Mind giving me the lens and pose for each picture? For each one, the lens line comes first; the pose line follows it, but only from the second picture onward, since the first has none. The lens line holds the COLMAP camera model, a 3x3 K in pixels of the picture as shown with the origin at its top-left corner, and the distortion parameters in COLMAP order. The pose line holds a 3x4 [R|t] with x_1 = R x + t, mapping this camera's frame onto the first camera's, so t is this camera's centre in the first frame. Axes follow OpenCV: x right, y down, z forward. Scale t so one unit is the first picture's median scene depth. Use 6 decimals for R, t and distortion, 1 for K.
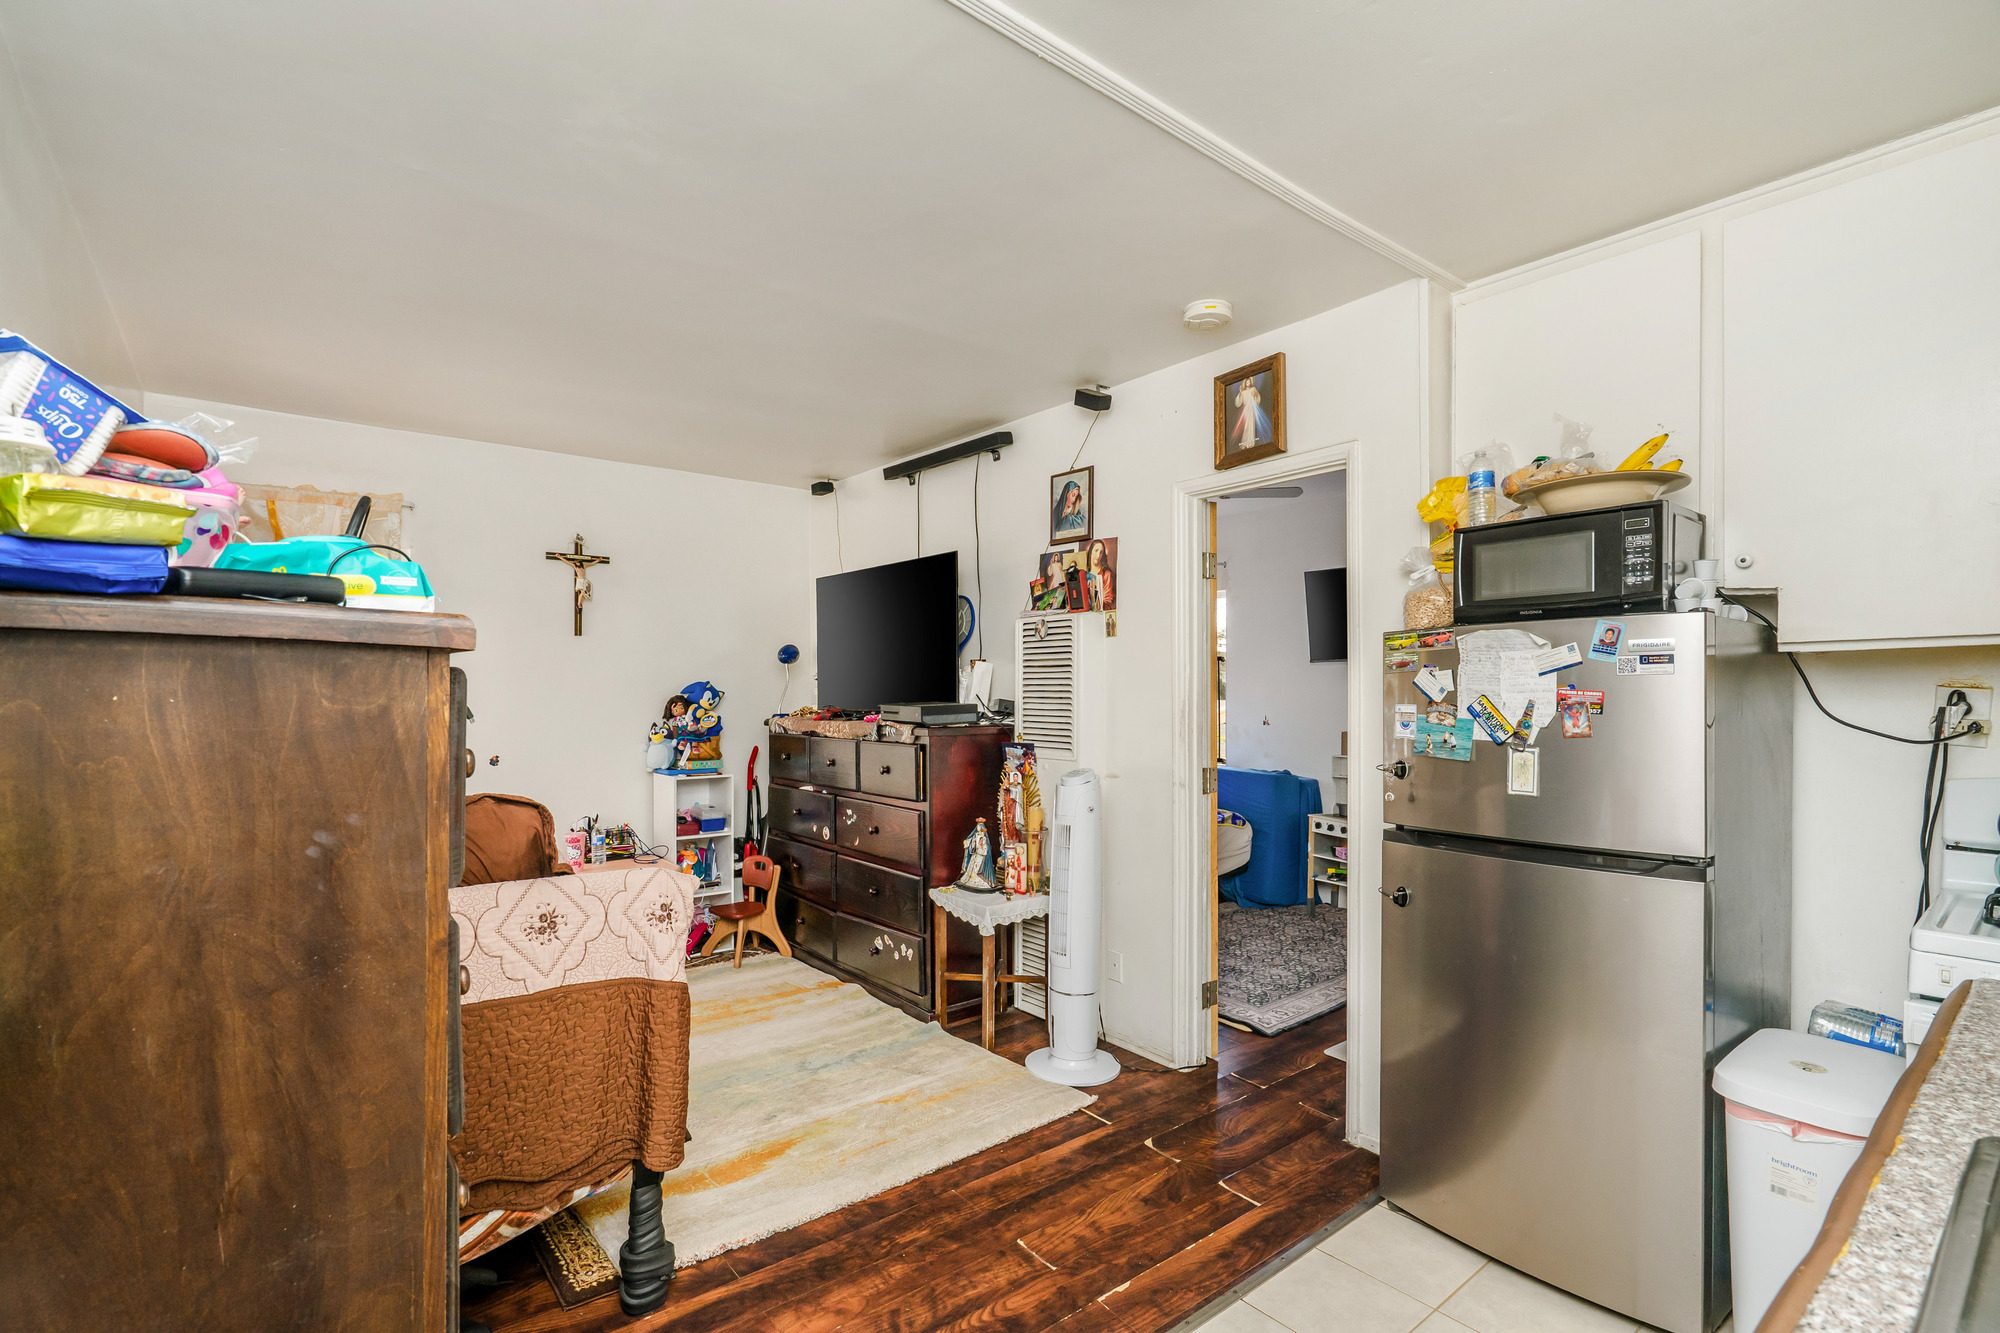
lens RADIAL K [[892.5, 0, 953.5], [0, 892.5, 698.7], [0, 0, 1]] dist [-0.001270, -0.000009]
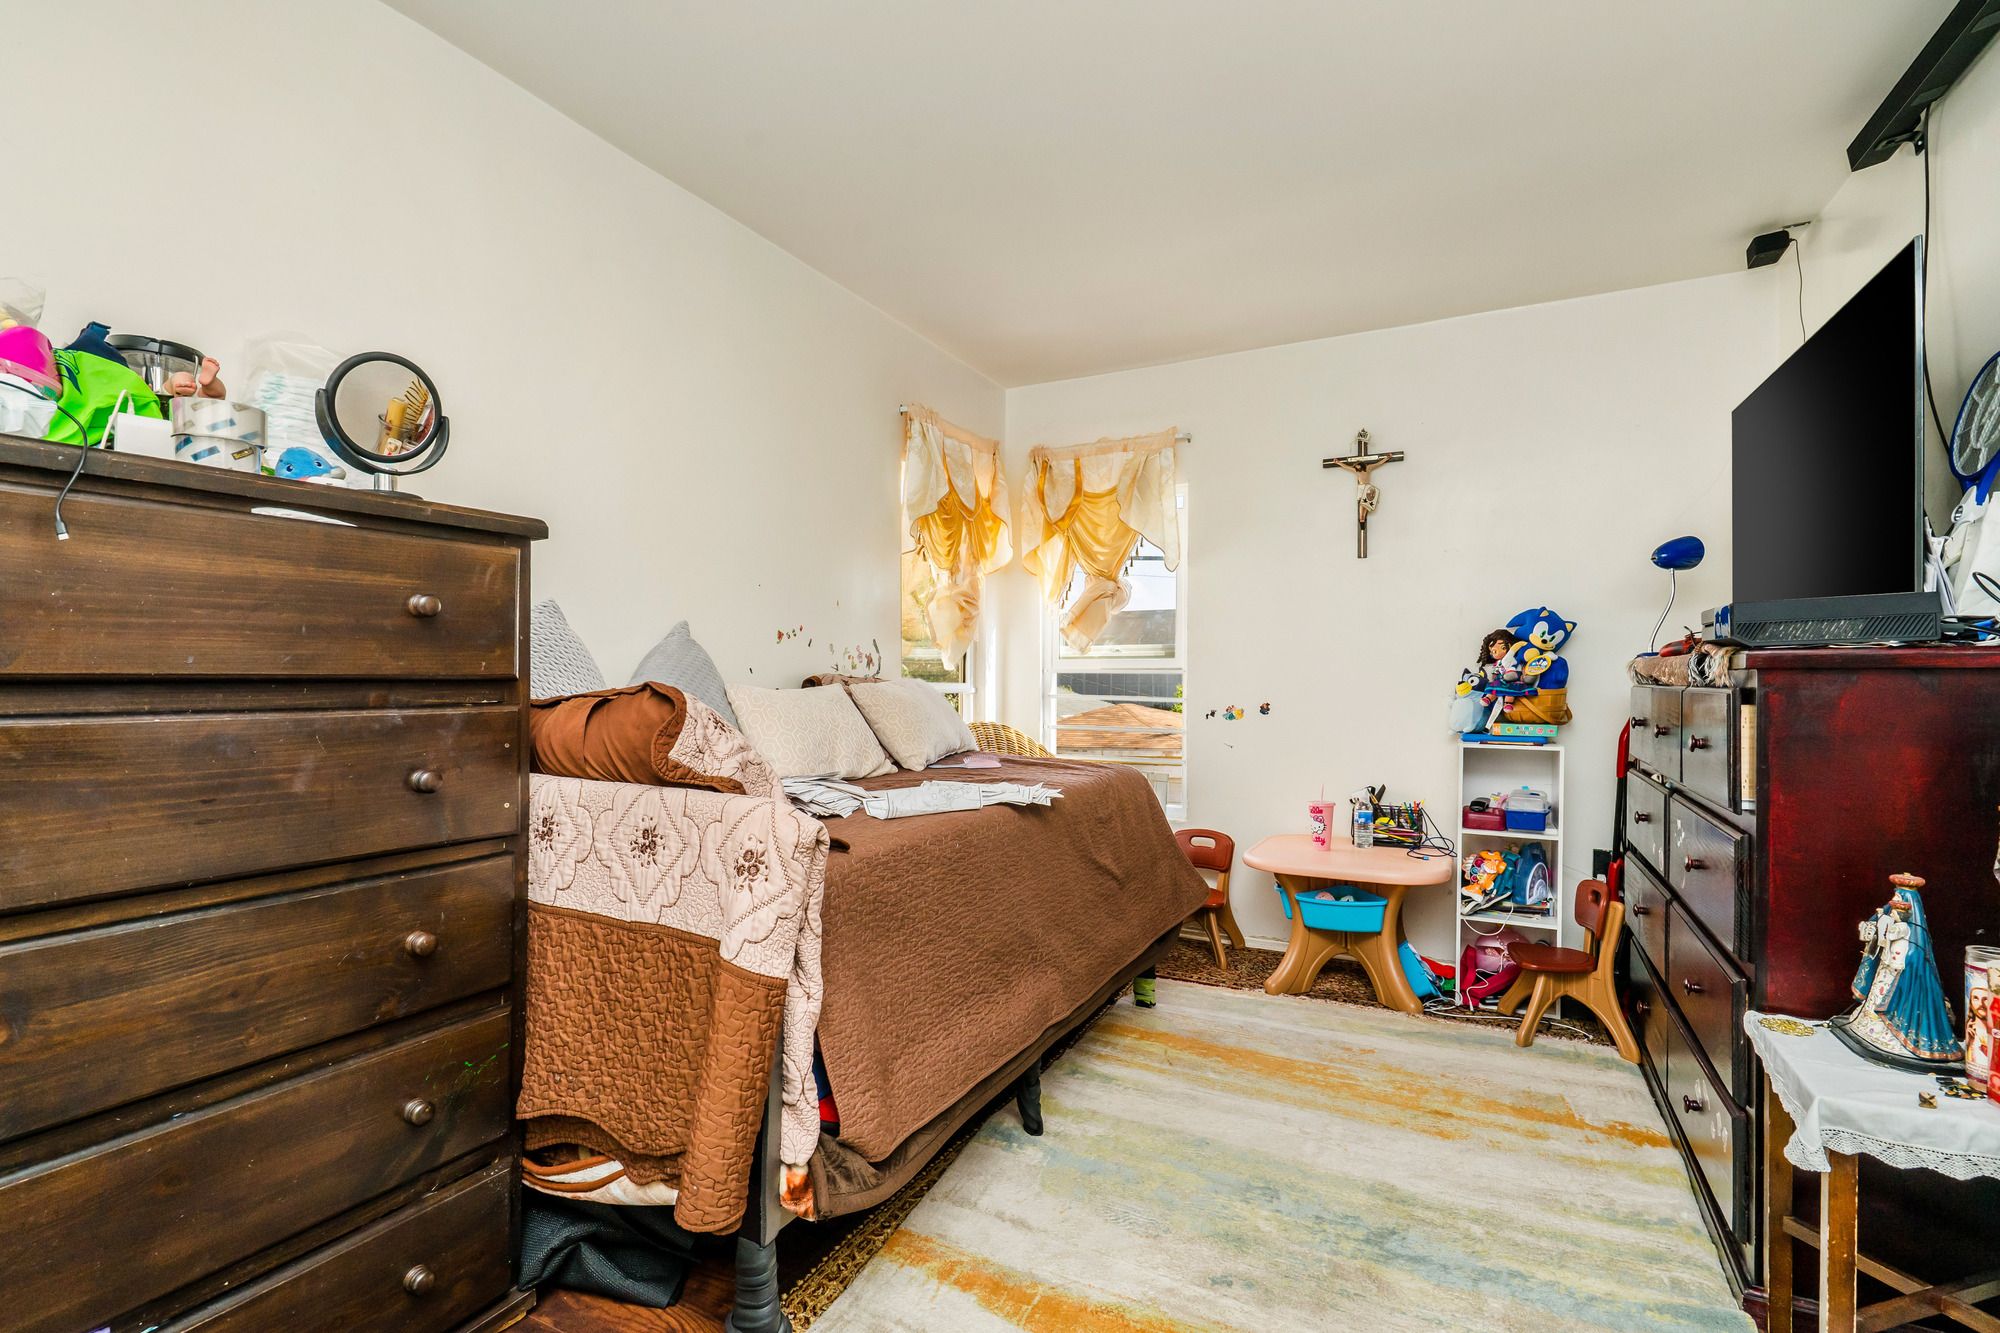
lens RADIAL K [[908.1, 0, 1001.2], [0, 908.1, 674.2], [0, 0, 1]] dist [-0.001413, 0.000648]
pose [[0.440932, 0.002146, -0.897538, 0.168324], [-0.008584, 0.999961, -0.001826, 0.038309], [0.897499, 0.008509, 0.440934, 0.361206]]
